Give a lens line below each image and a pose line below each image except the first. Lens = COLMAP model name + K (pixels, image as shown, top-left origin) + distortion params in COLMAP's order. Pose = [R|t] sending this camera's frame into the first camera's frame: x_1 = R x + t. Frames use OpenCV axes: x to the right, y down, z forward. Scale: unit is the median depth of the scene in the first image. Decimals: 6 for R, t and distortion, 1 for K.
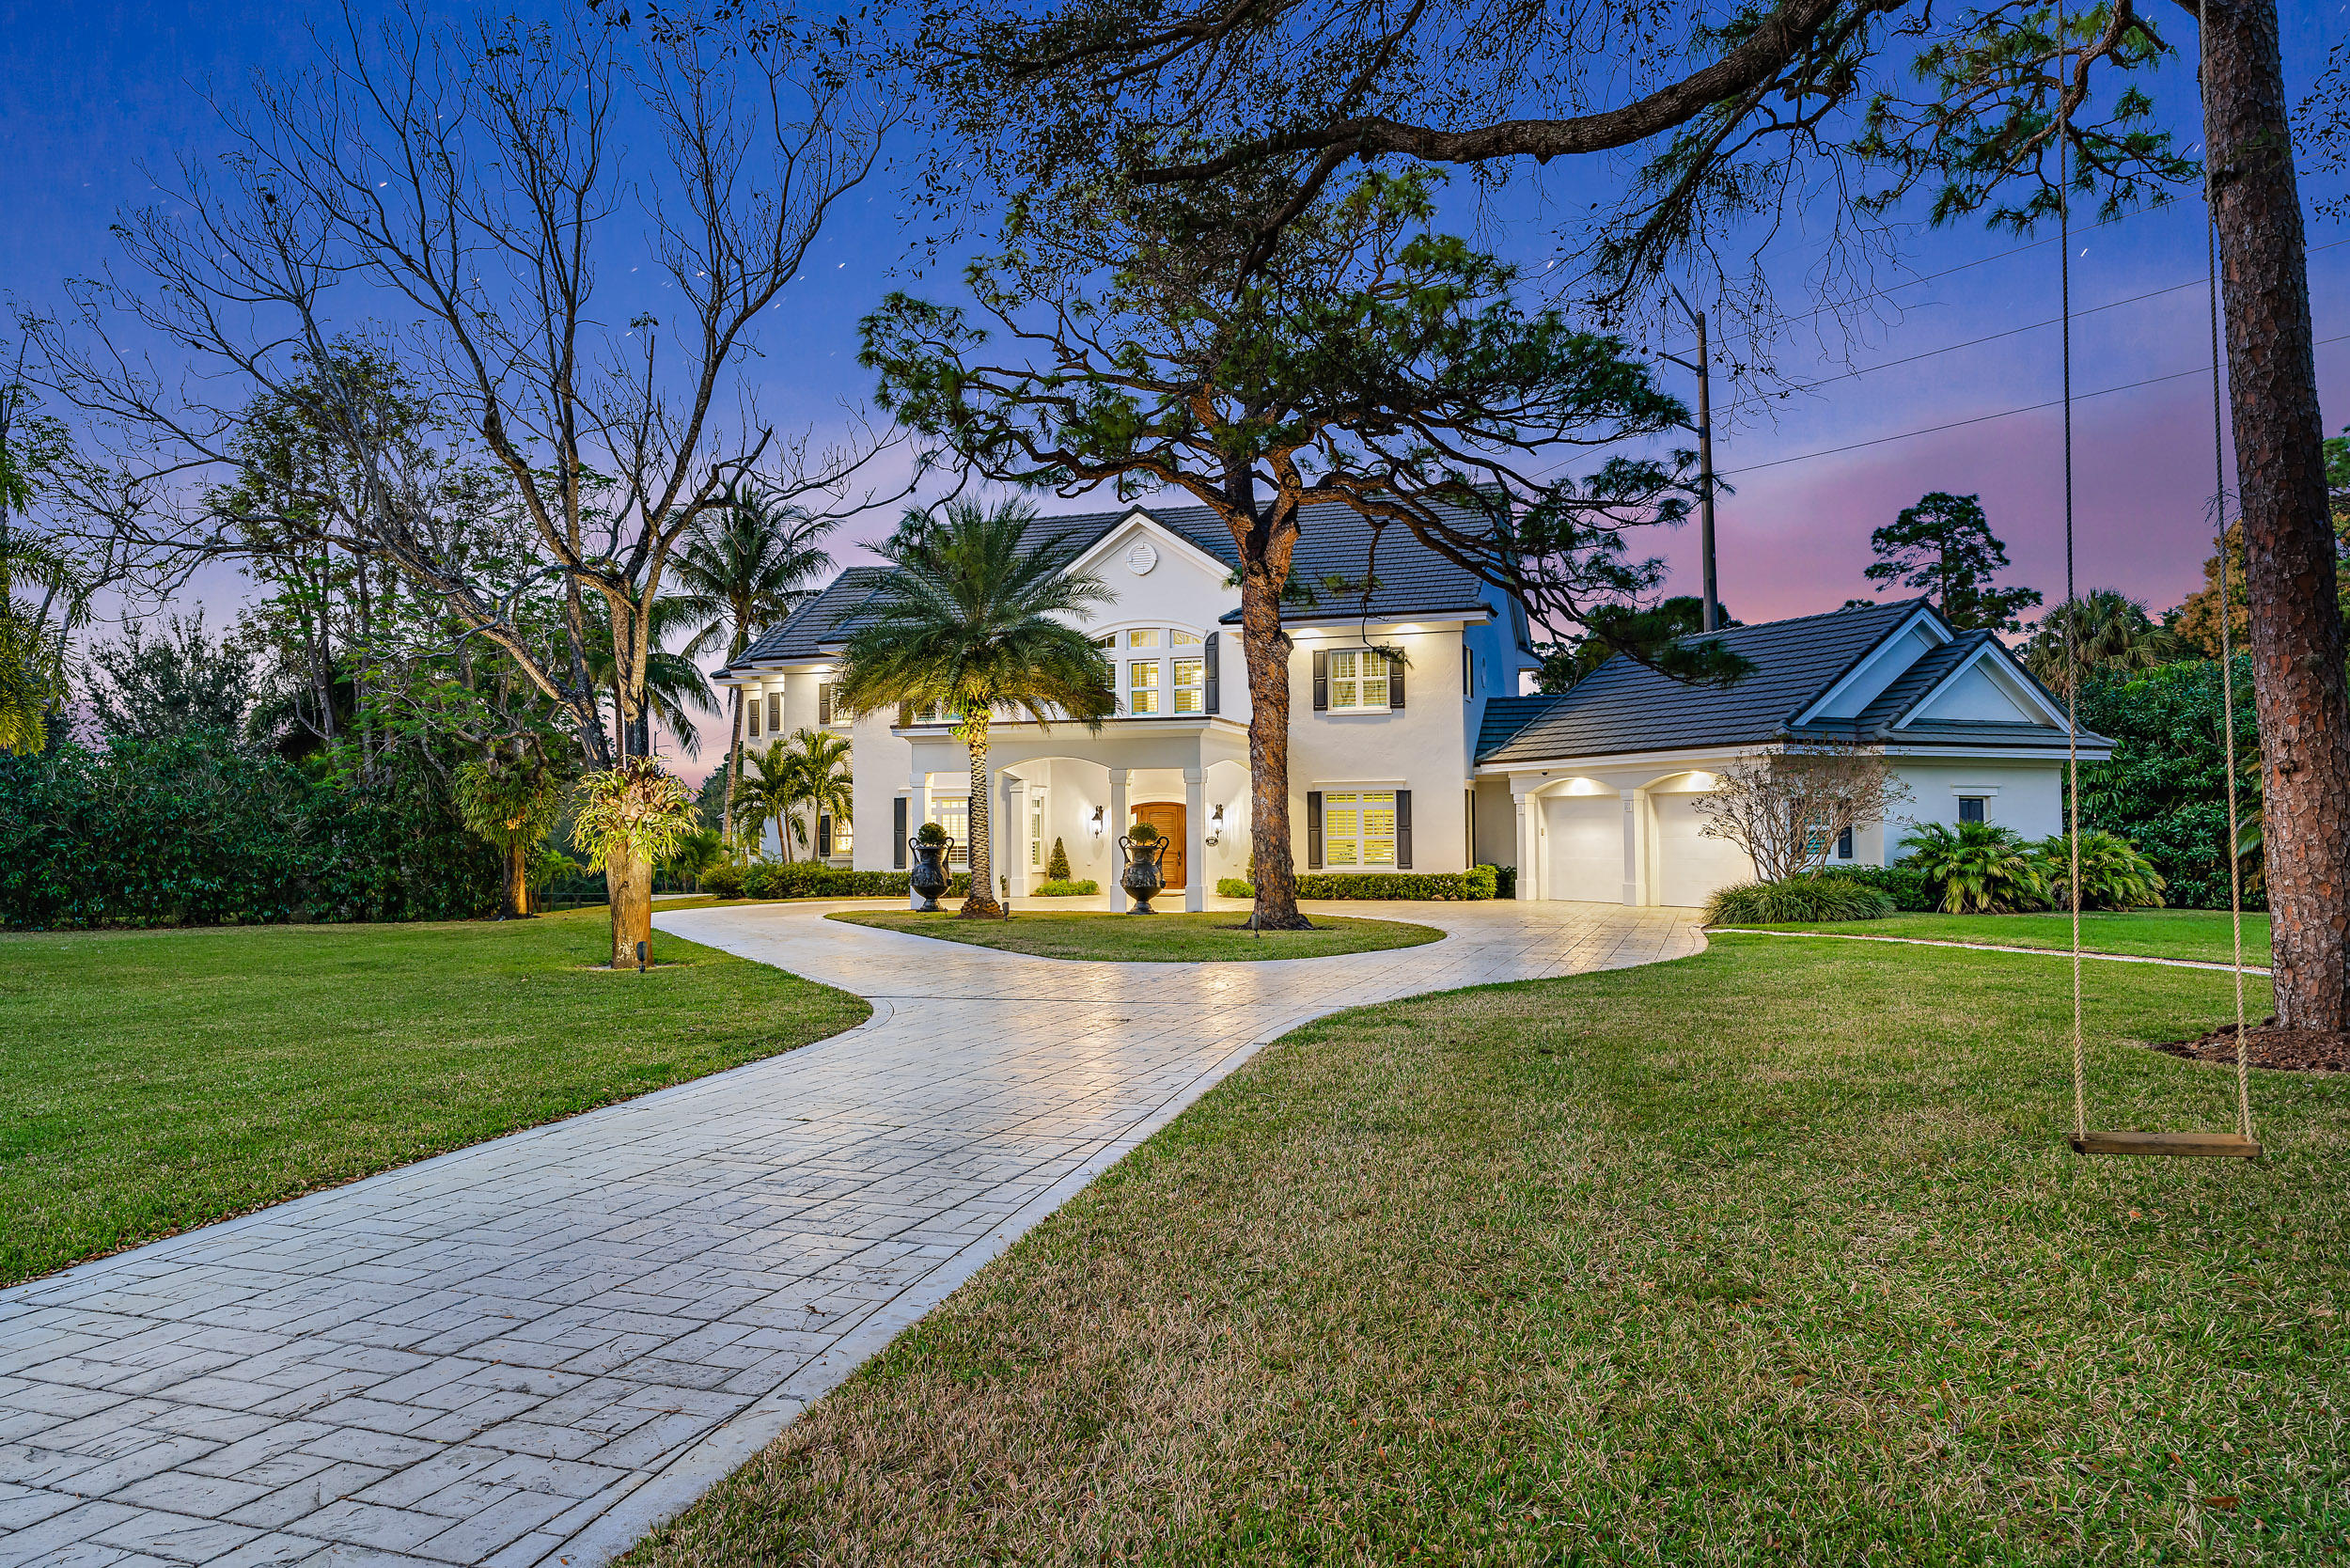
lens RADIAL K [[1609.1, 0, 1175.0], [0, 1609.1, 784.0], [0, 0, 1]] dist [-0.005908, 0.002865]
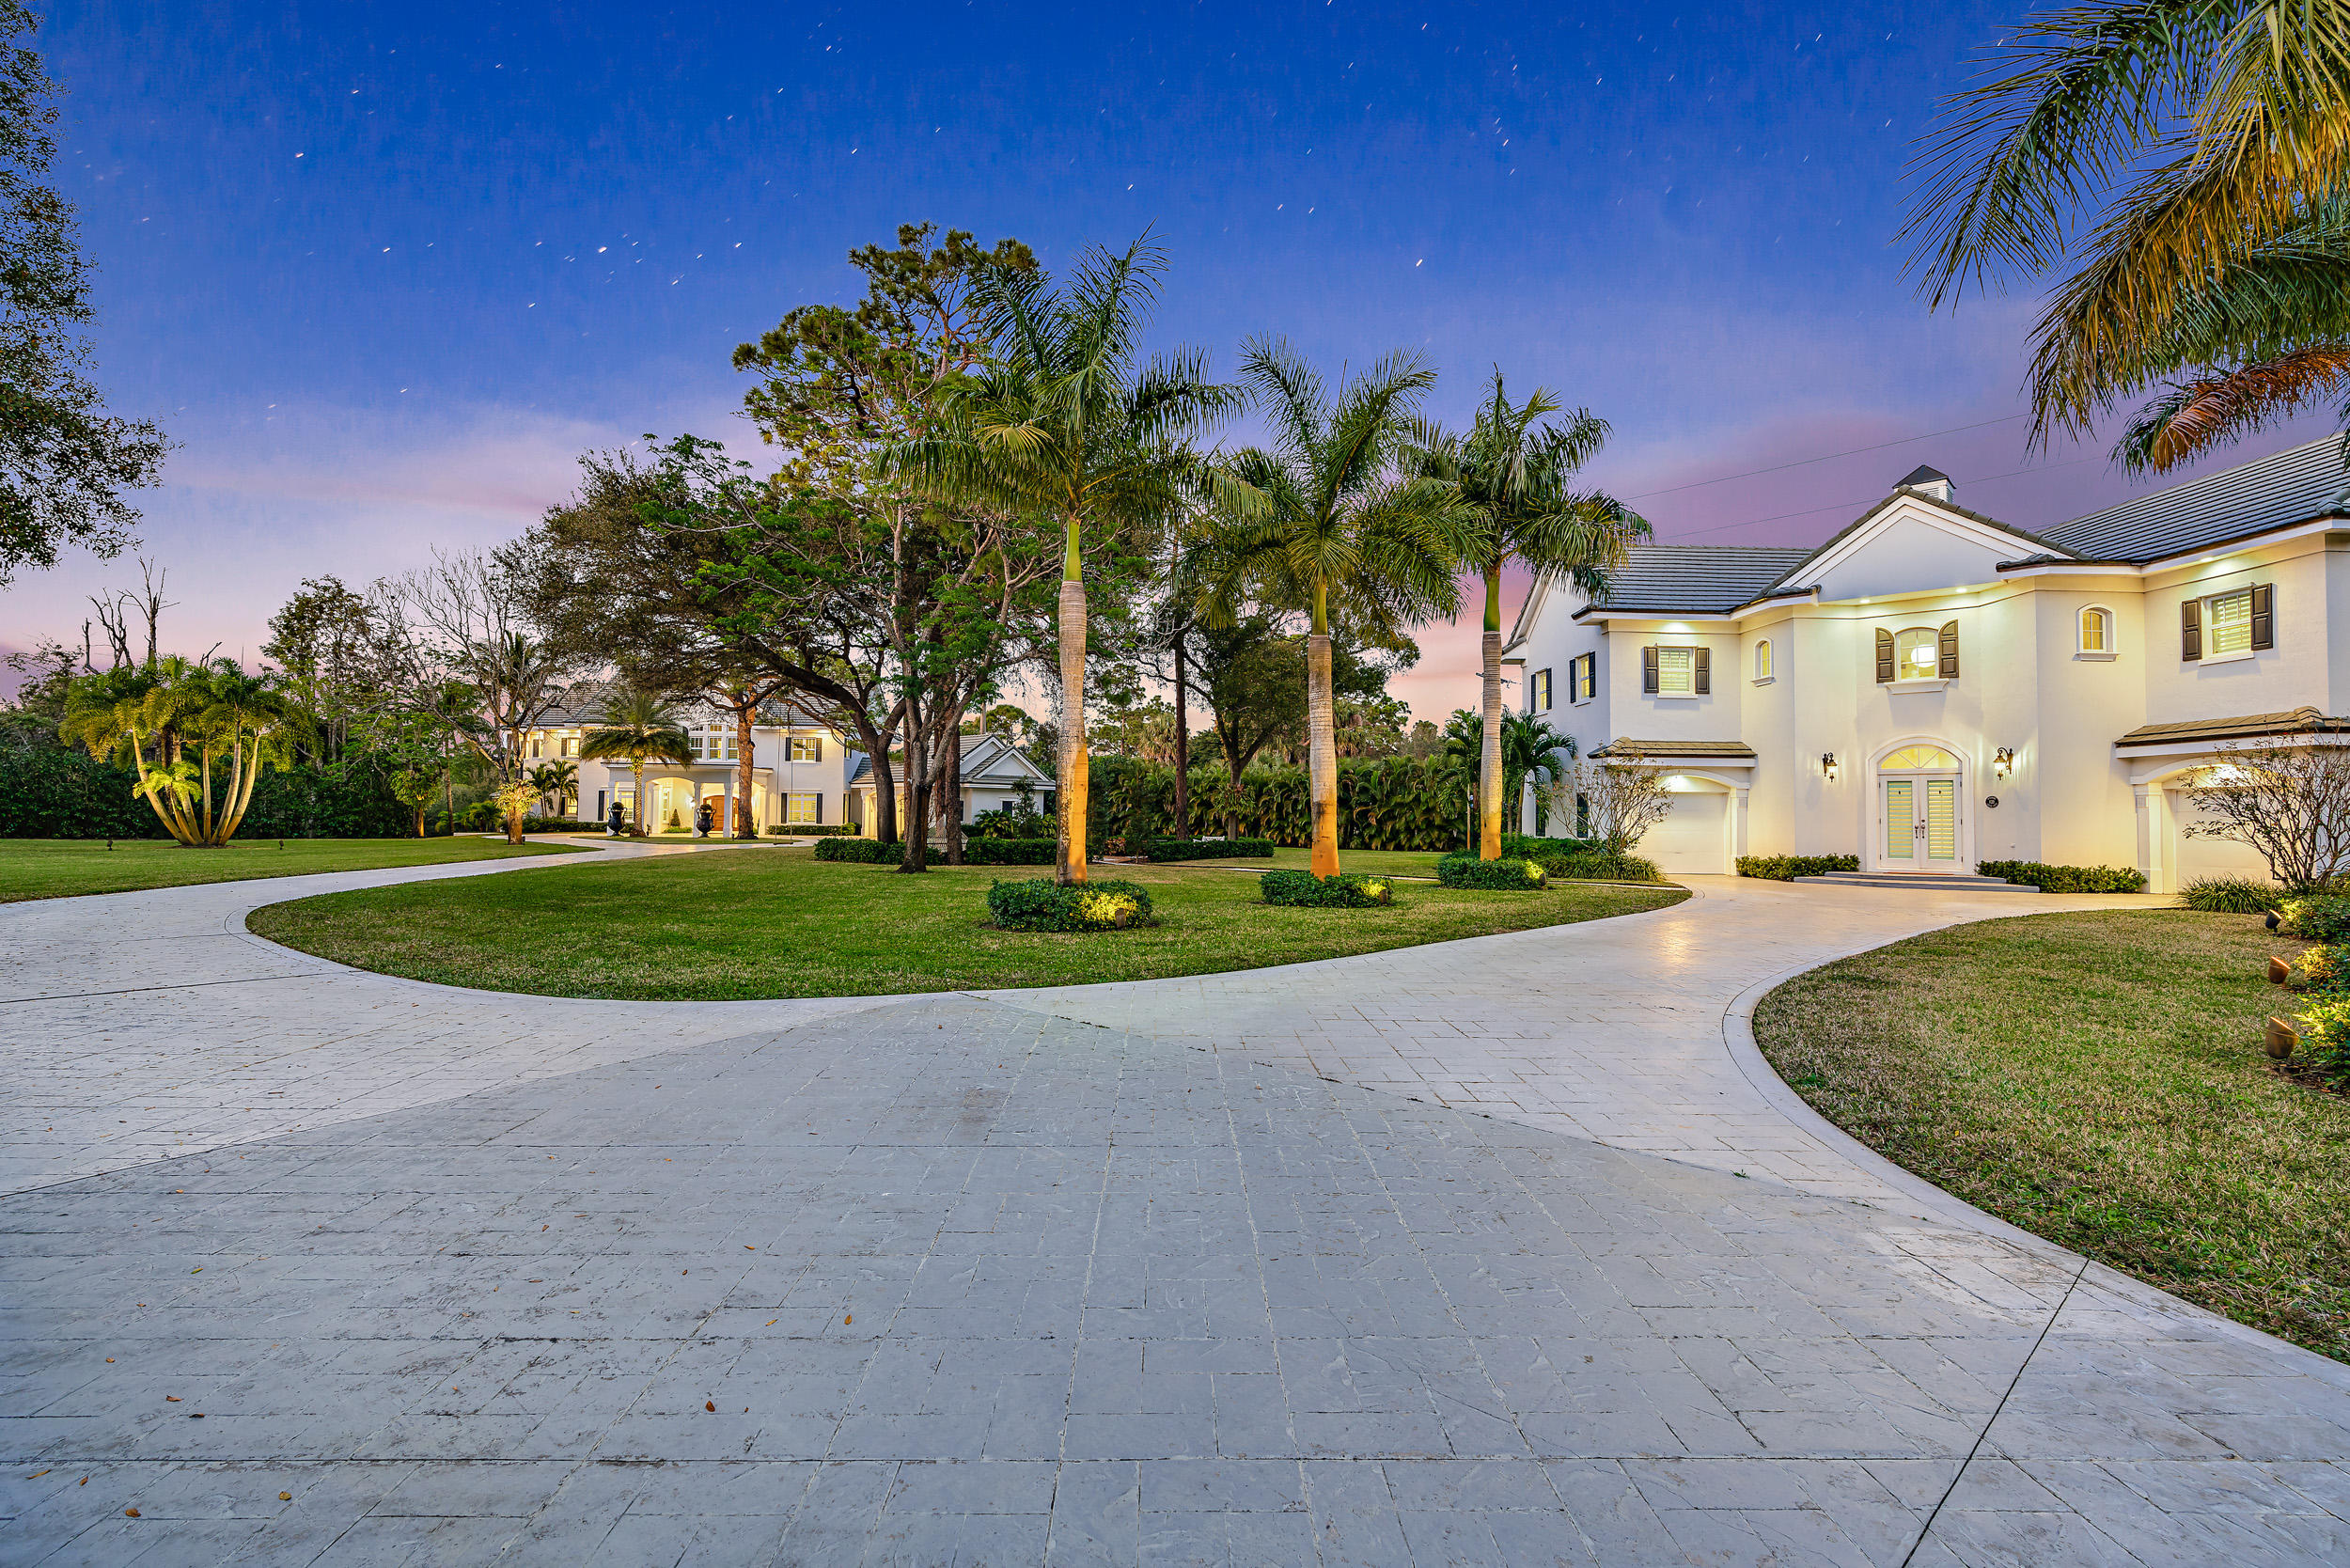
lens RADIAL K [[1198.7, 0, 1175.0], [0, 1198.7, 784.0], [0, 0, 1]] dist [0.039098, -0.000268]
pose [[0.956332, 0.028600, 0.290880, 0.134176], [-0.029961, 0.999551, 0.000225, -0.030818], [-0.290743, -0.008931, 0.956760, -1.081728]]
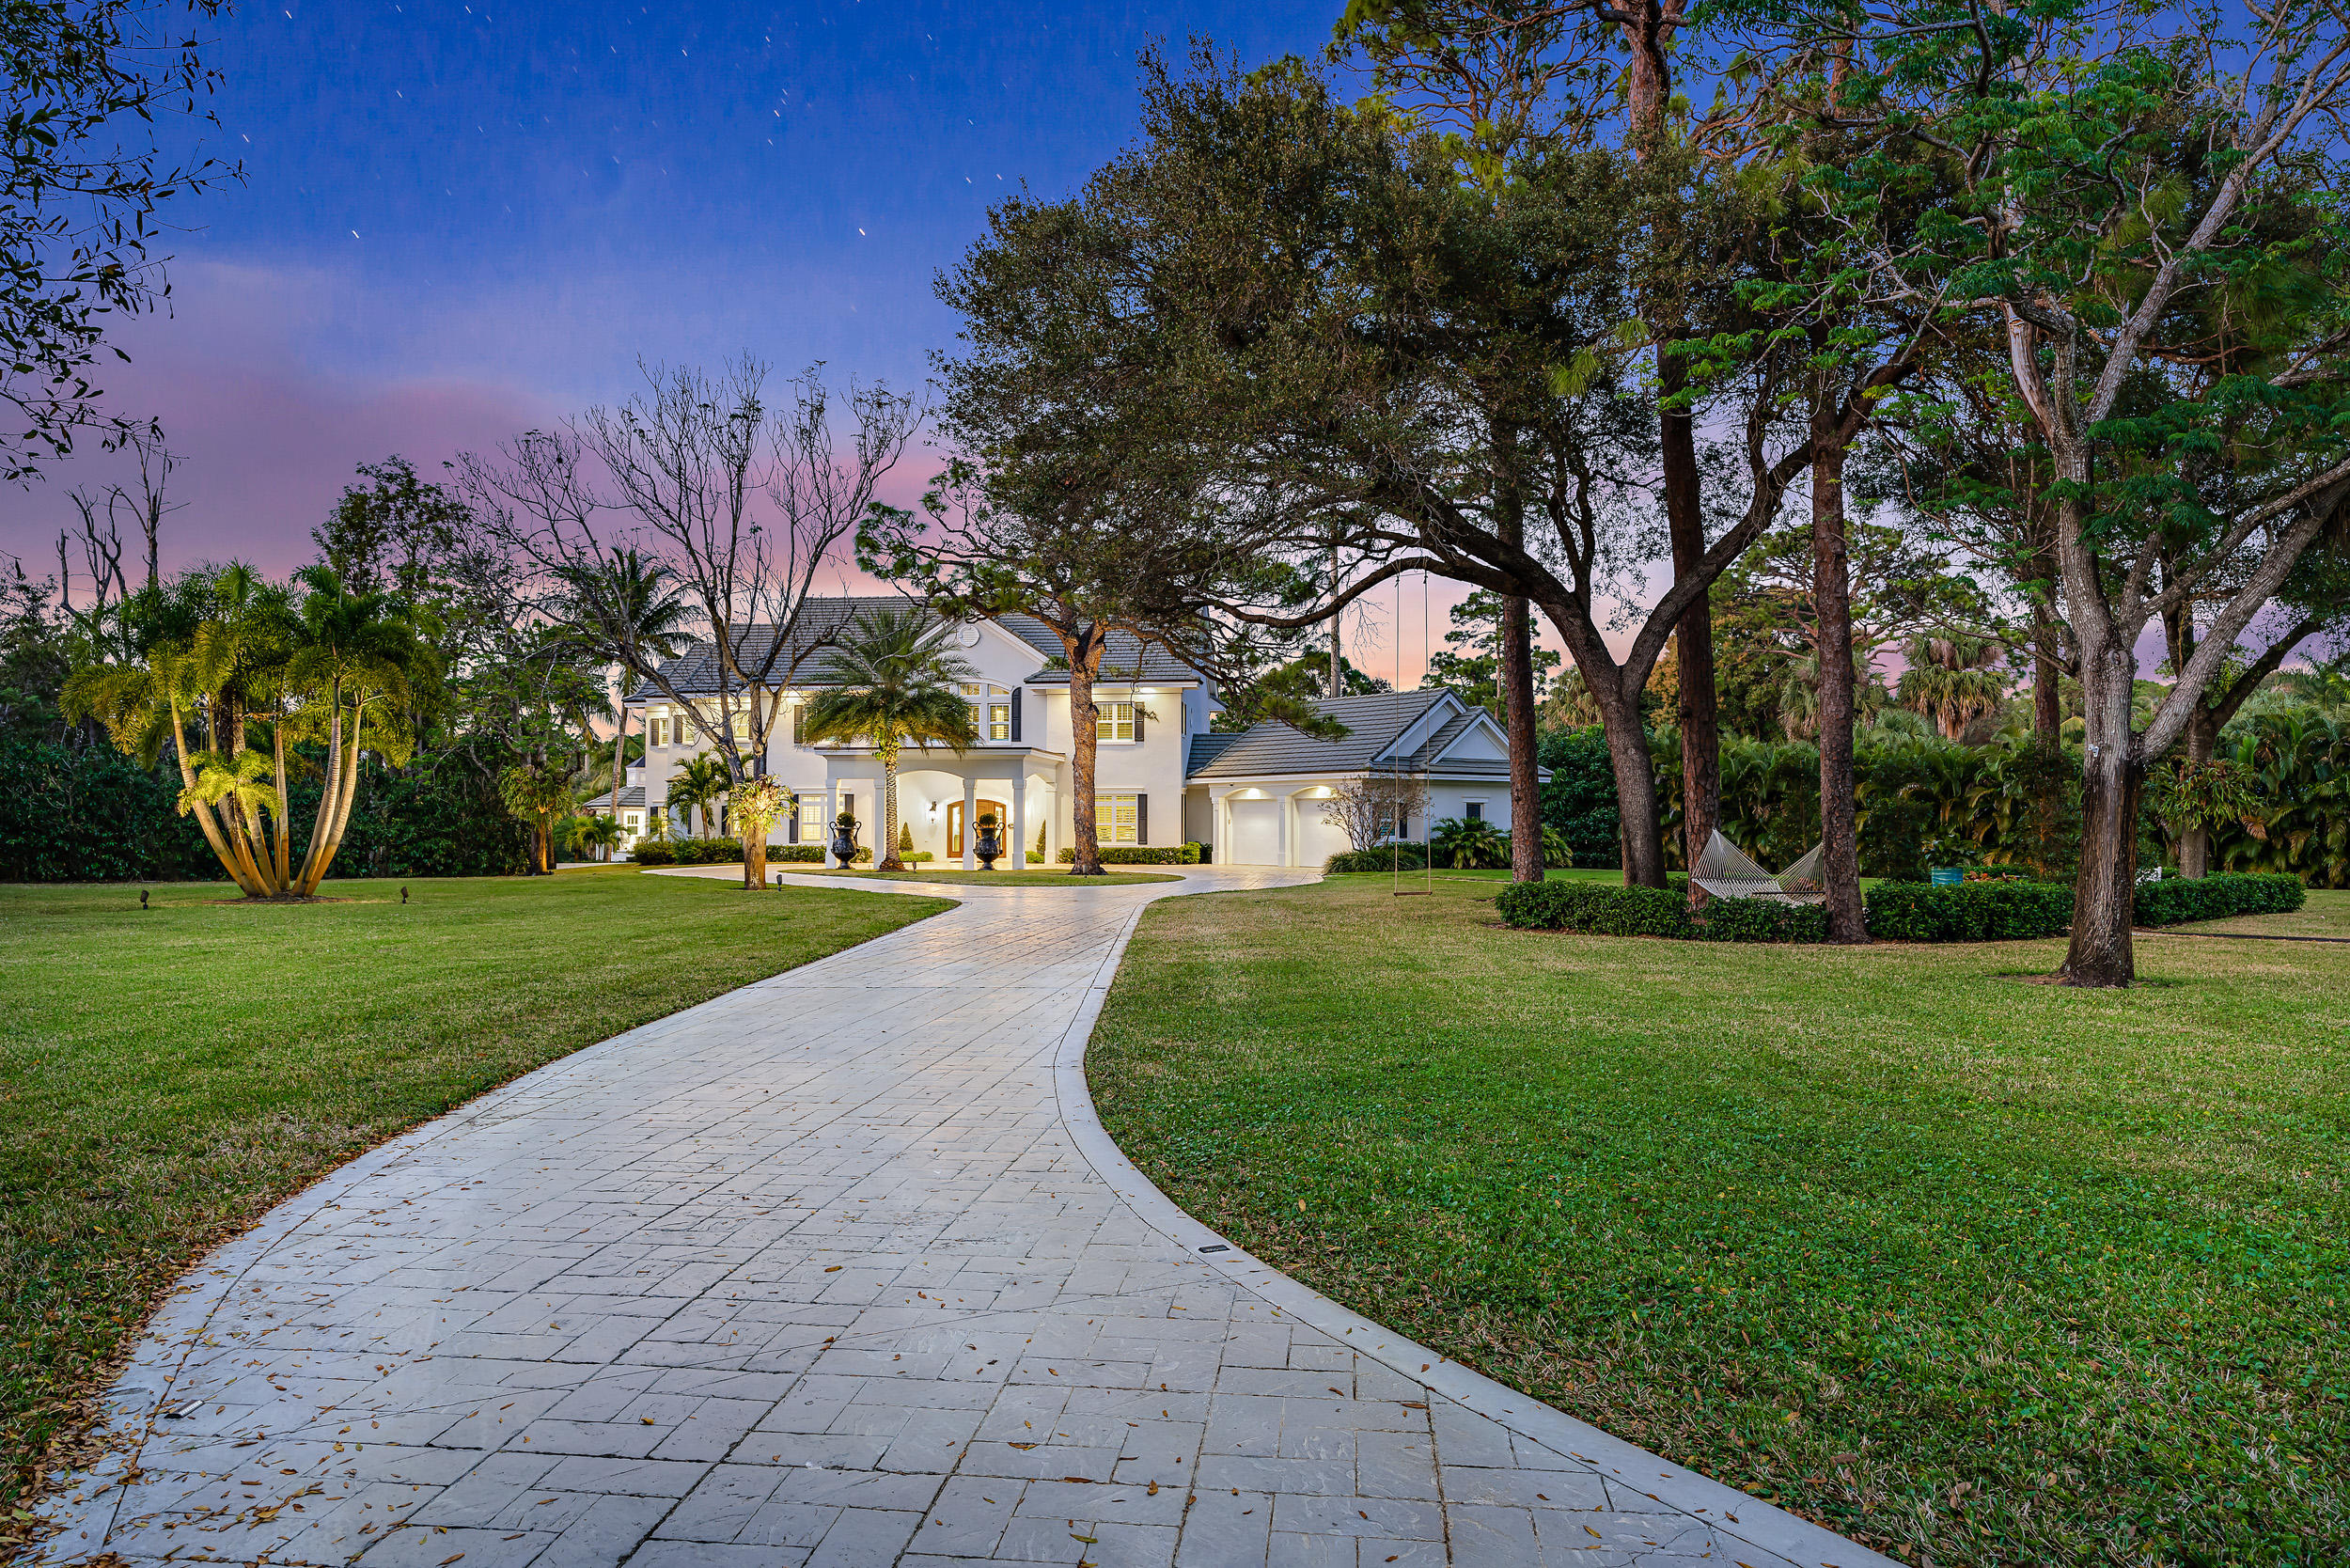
lens RADIAL K [[1609.1, 0, 1175.0], [0, 1609.1, 784.0], [0, 0, 1]] dist [-0.005908, 0.002865]
pose [[0.976774, 0.013704, 0.213832, -0.172120], [-0.014936, 0.999880, 0.004148, -0.013753], [-0.213750, -0.007246, 0.976862, -0.567518]]
